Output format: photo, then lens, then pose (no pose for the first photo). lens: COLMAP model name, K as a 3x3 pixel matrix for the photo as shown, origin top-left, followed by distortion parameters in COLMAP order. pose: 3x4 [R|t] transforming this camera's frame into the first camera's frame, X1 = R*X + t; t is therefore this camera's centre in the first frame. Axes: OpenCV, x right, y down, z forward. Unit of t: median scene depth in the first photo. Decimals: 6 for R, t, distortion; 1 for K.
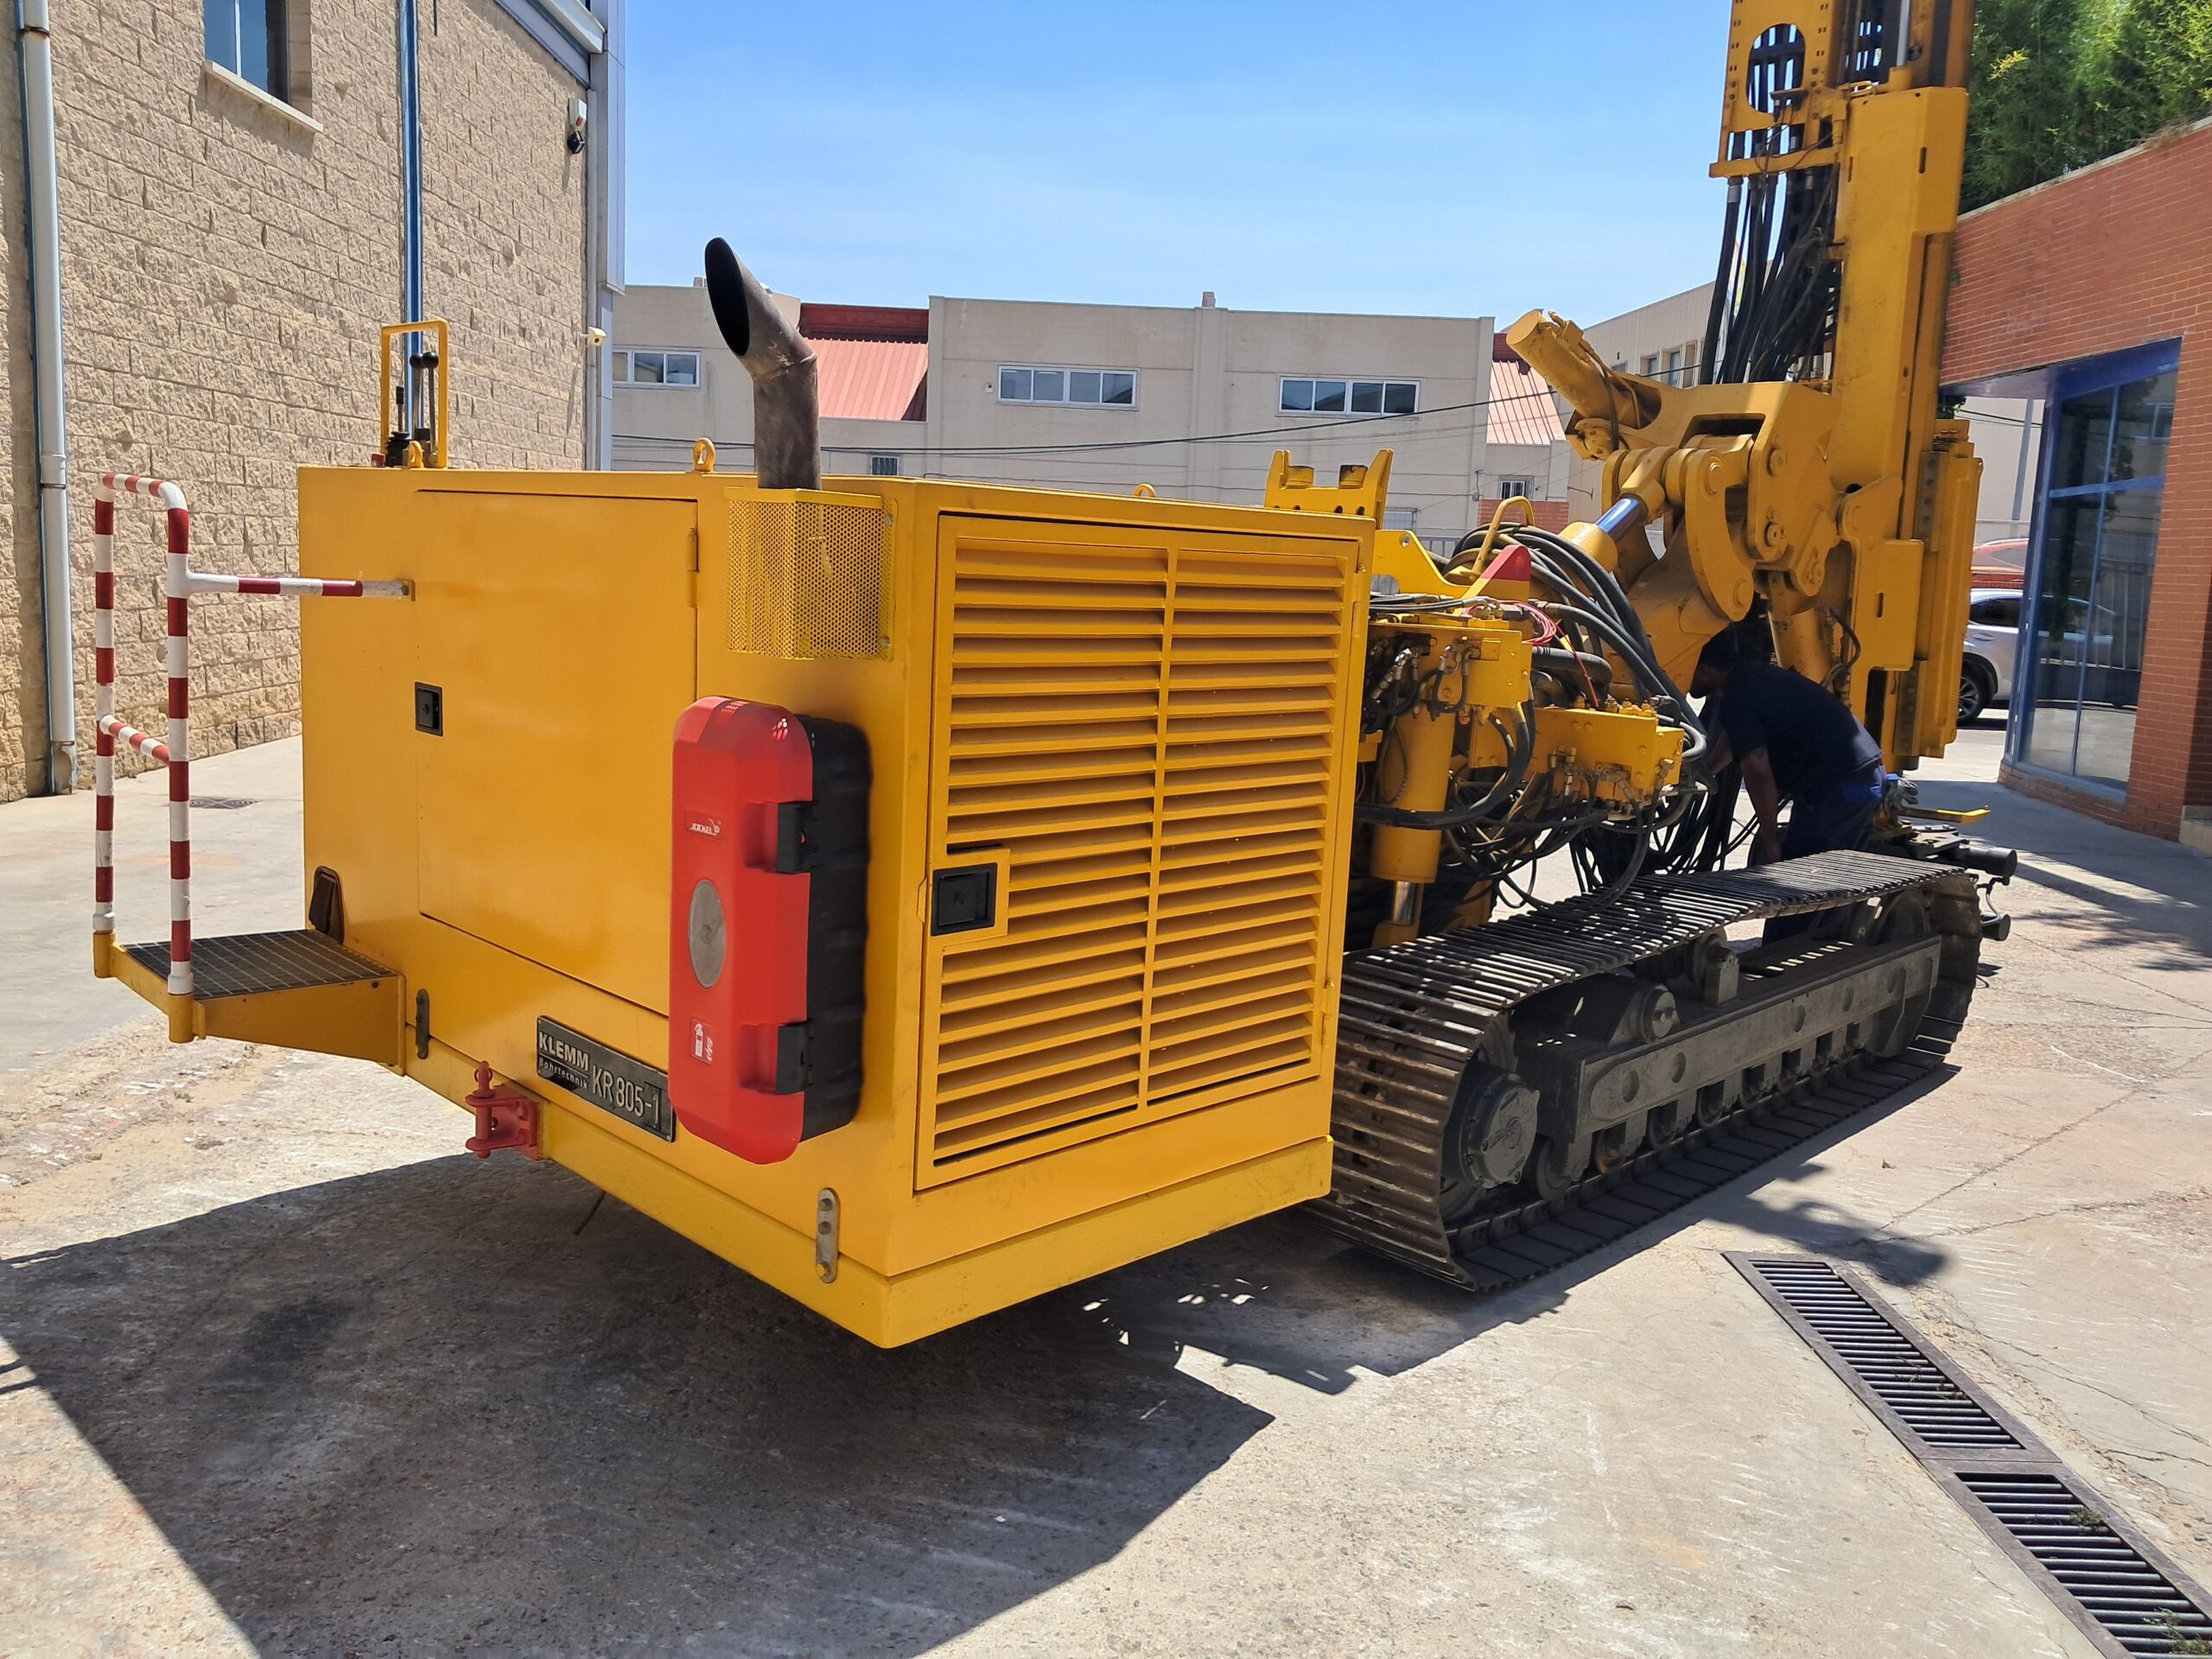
lens RADIAL K [[1763.2, 0, 1122.5], [0, 1763.2, 835.4], [0, 0, 1]] dist [0.012313, -0.016982]
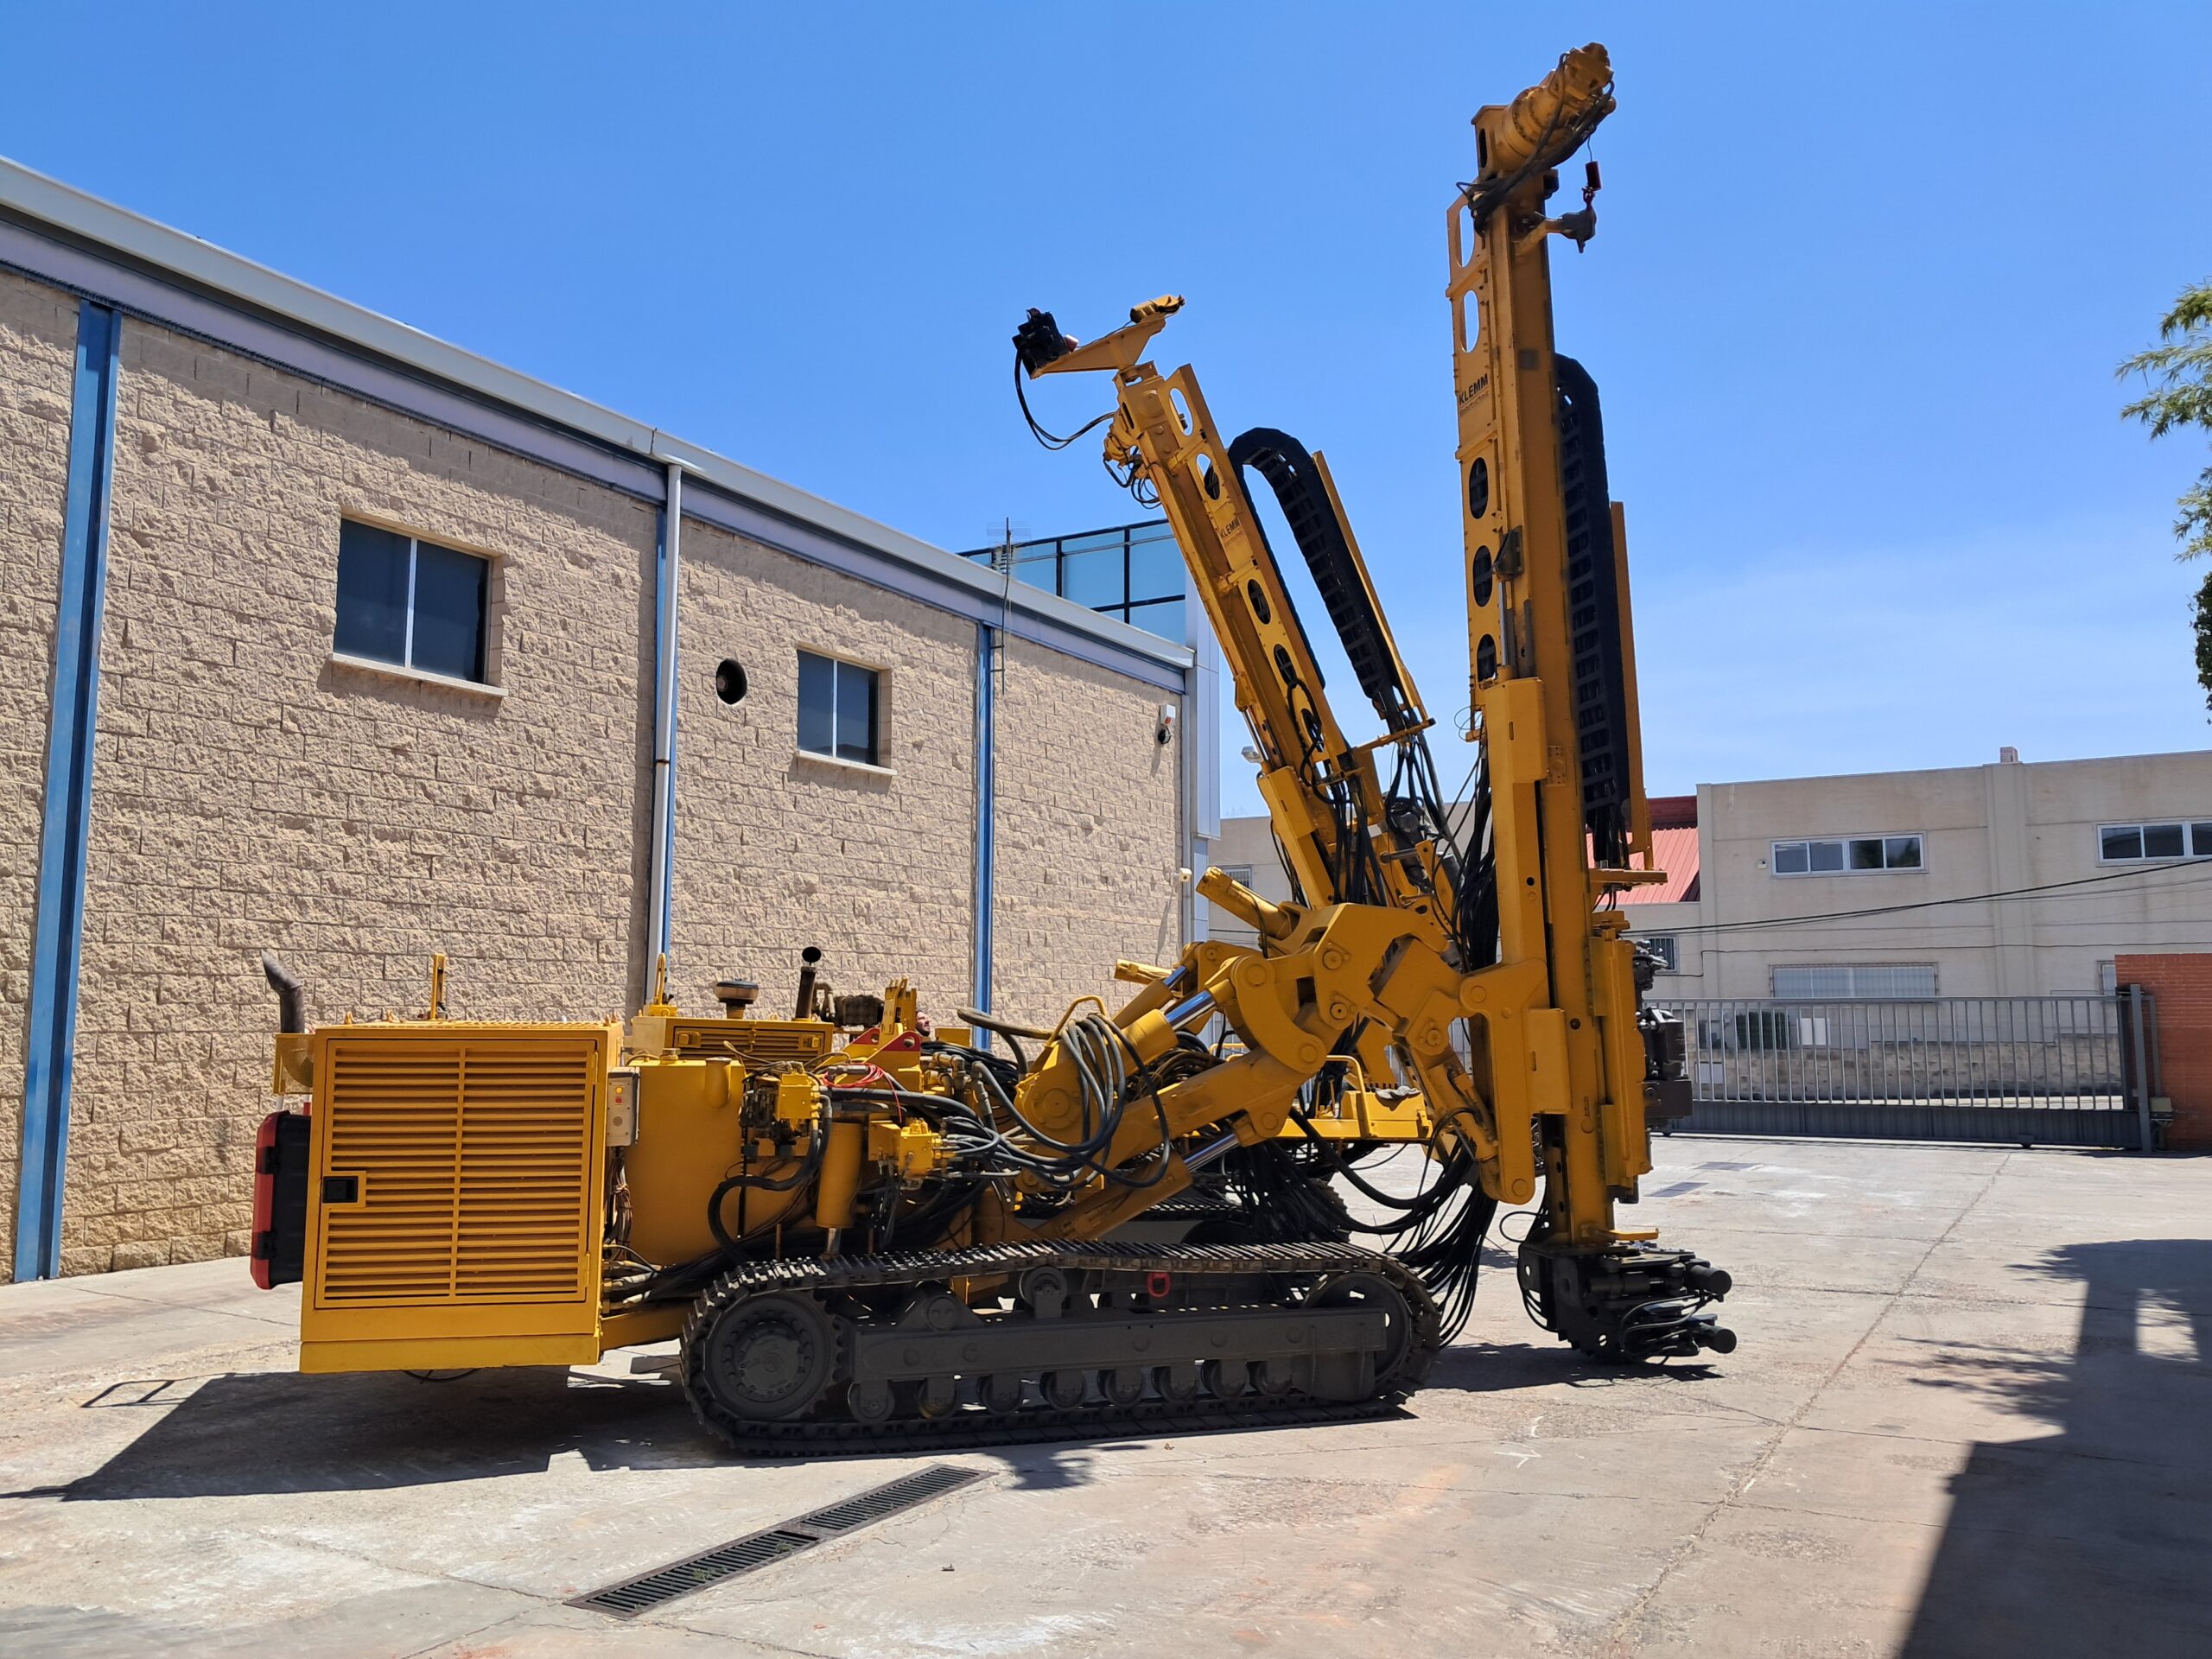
lens RADIAL K [[1763.2, 0, 1105.0], [0, 1763.2, 808.6], [0, 0, 1]] dist [0.012313, -0.016982]
pose [[0.851637, -0.101488, -0.514212, 0.466581], [-0.047736, 0.961978, -0.268923, 0.029454], [0.521954, 0.253571, 0.814412, -0.134128]]
